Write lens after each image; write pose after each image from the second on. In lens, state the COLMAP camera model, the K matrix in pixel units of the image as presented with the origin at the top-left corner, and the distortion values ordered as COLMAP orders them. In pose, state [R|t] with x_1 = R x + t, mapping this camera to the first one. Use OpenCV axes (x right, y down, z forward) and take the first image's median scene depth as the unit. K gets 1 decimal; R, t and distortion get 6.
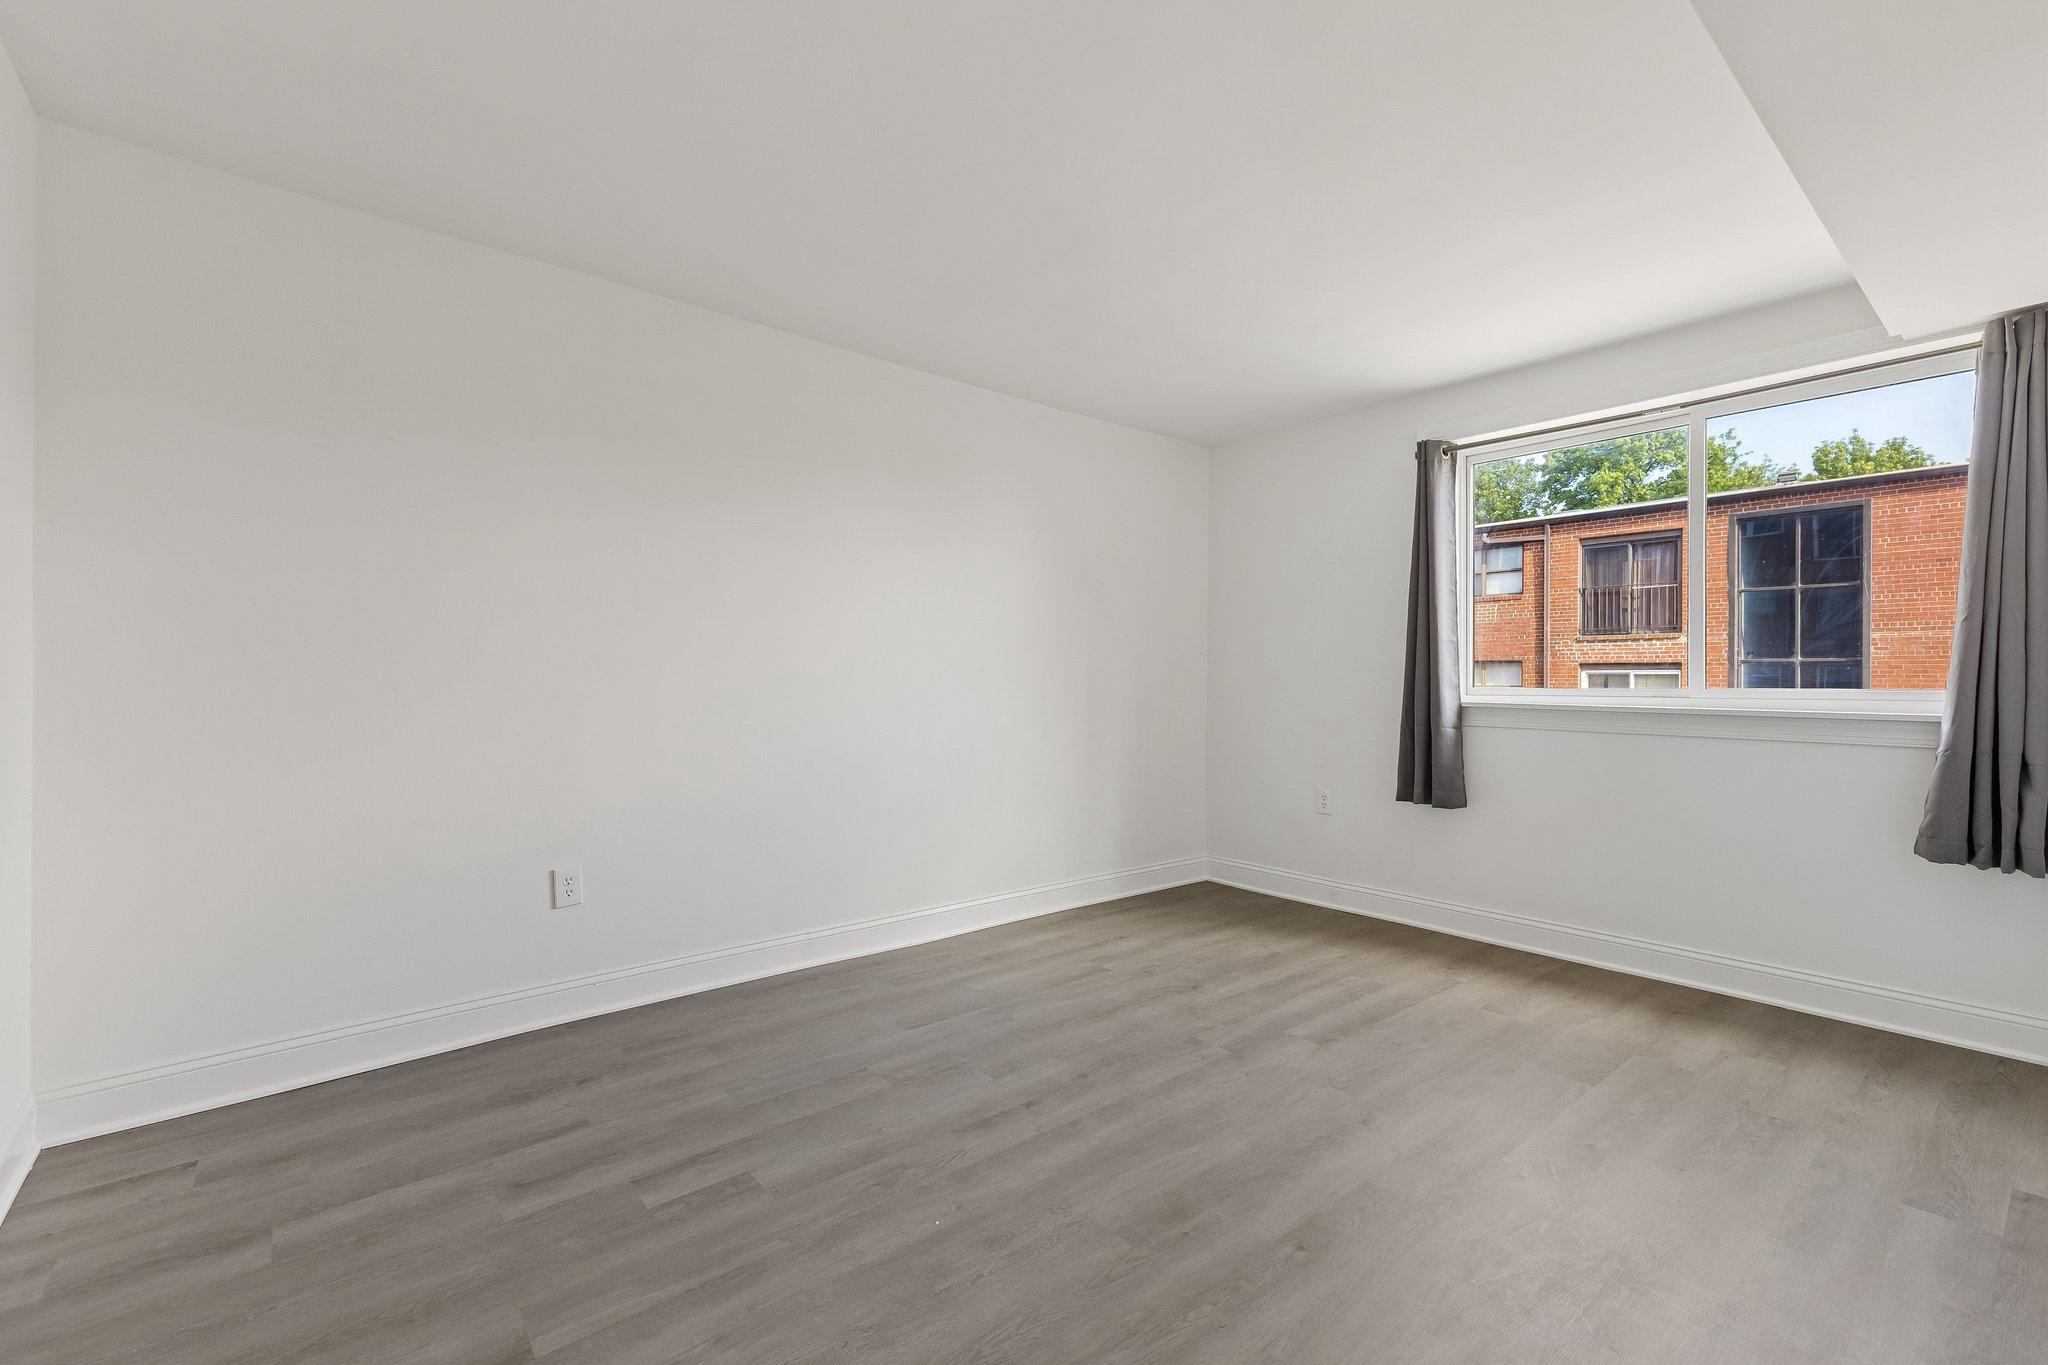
lens RADIAL K [[888.3, 0, 1021.4], [0, 888.3, 697.9], [0, 0, 1]] dist [0.012814, -0.000386]
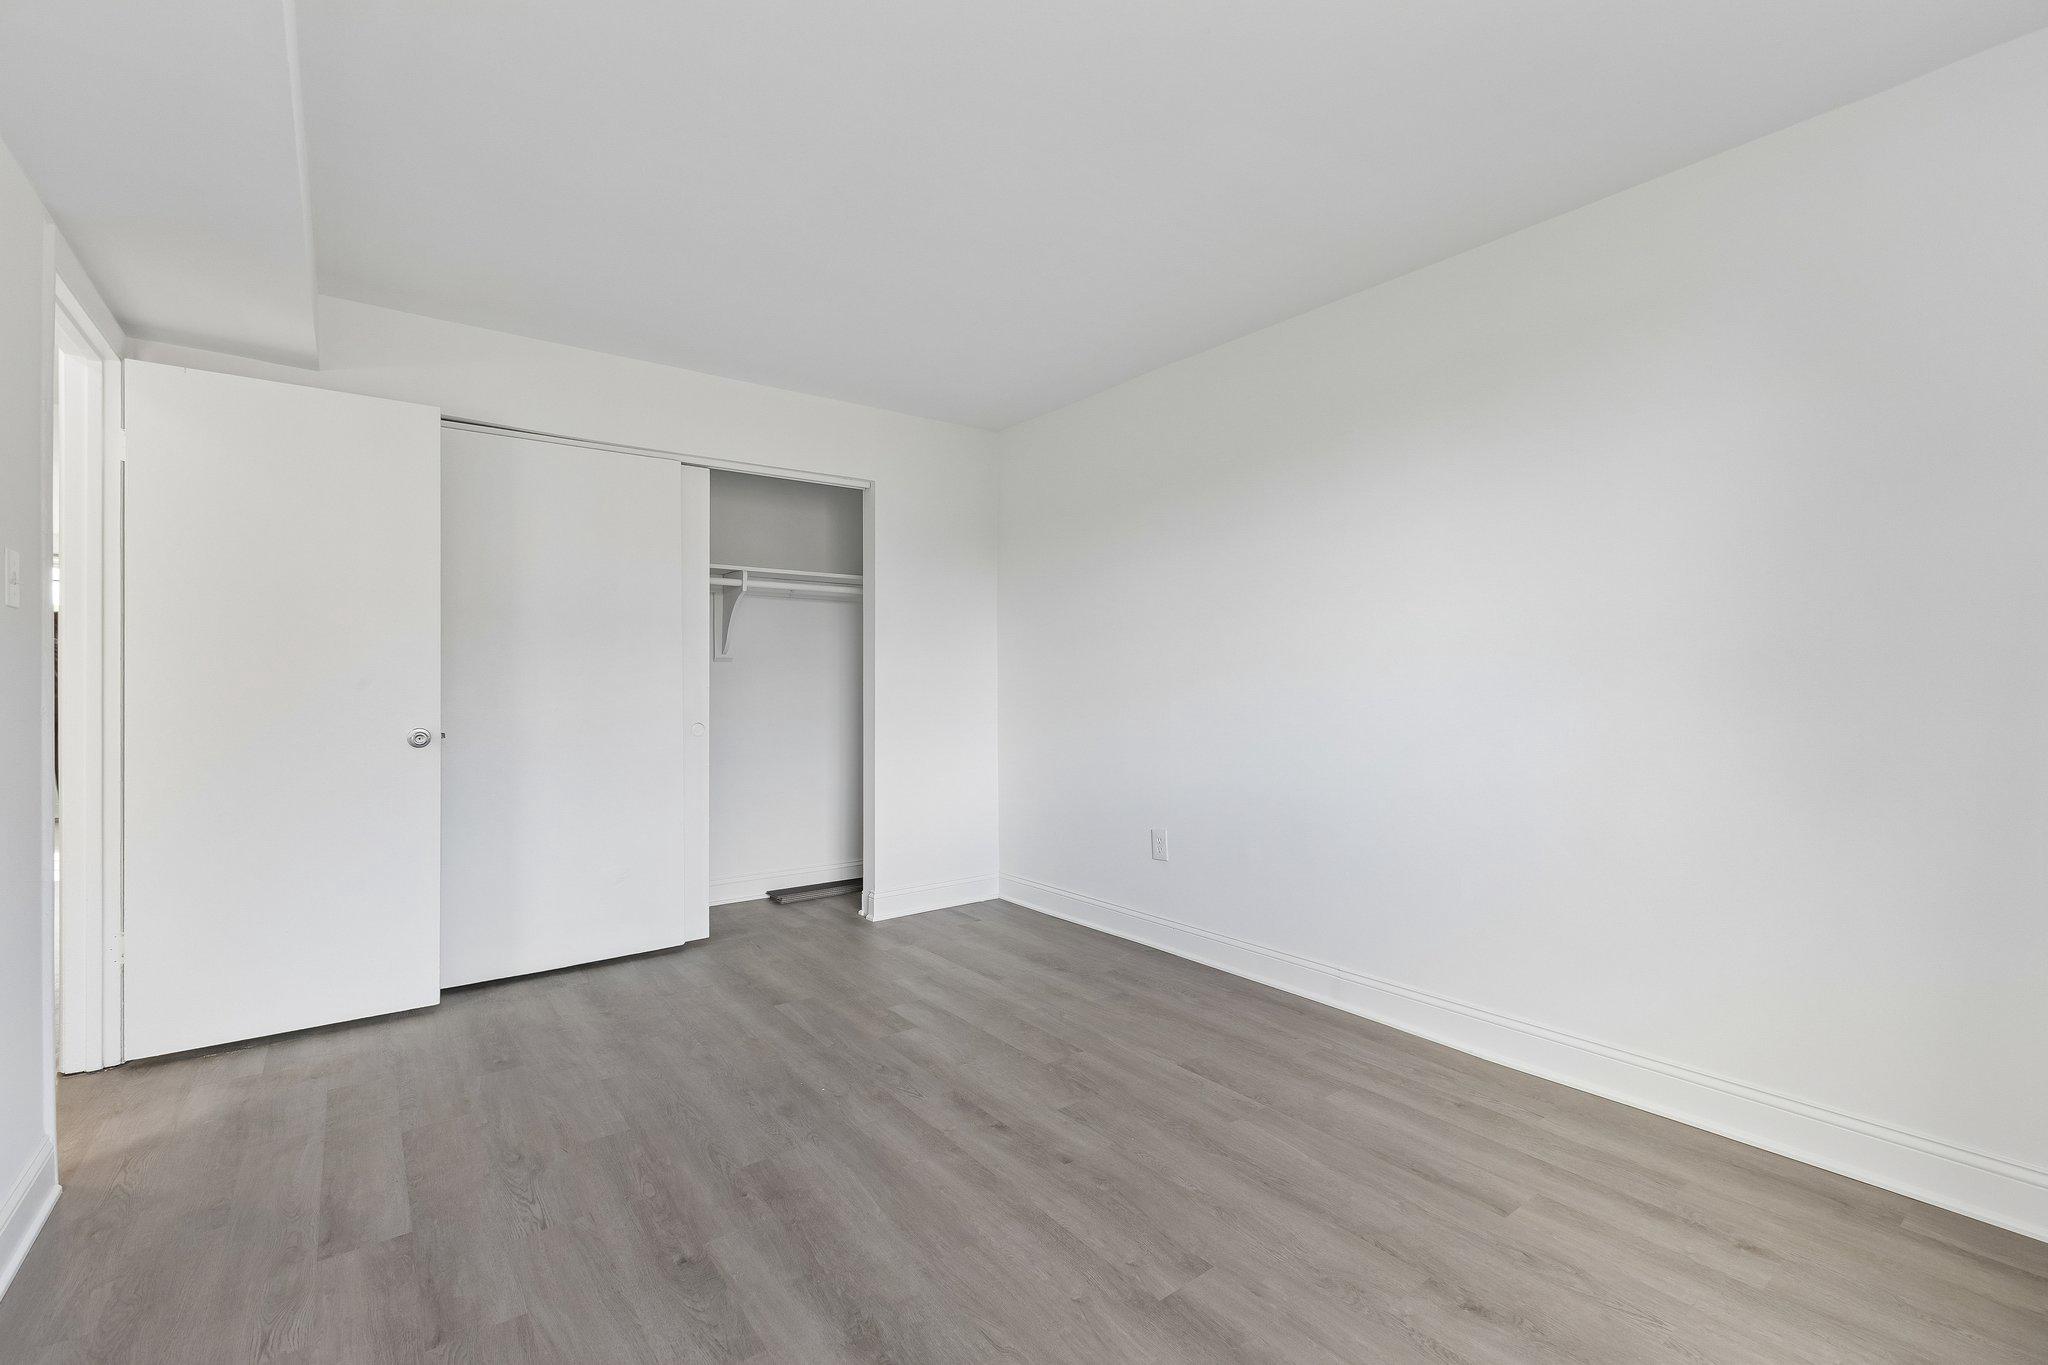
lens RADIAL K [[887.9, 0, 1023.9], [0, 887.9, 665.0], [0, 0, 1]] dist [0.015481, -0.006369]
pose [[-0.041846, -0.018909, -0.998945, 0.967916], [-0.017774, 0.999677, -0.018179, -0.022563], [0.998966, 0.016994, -0.042168, 1.050982]]
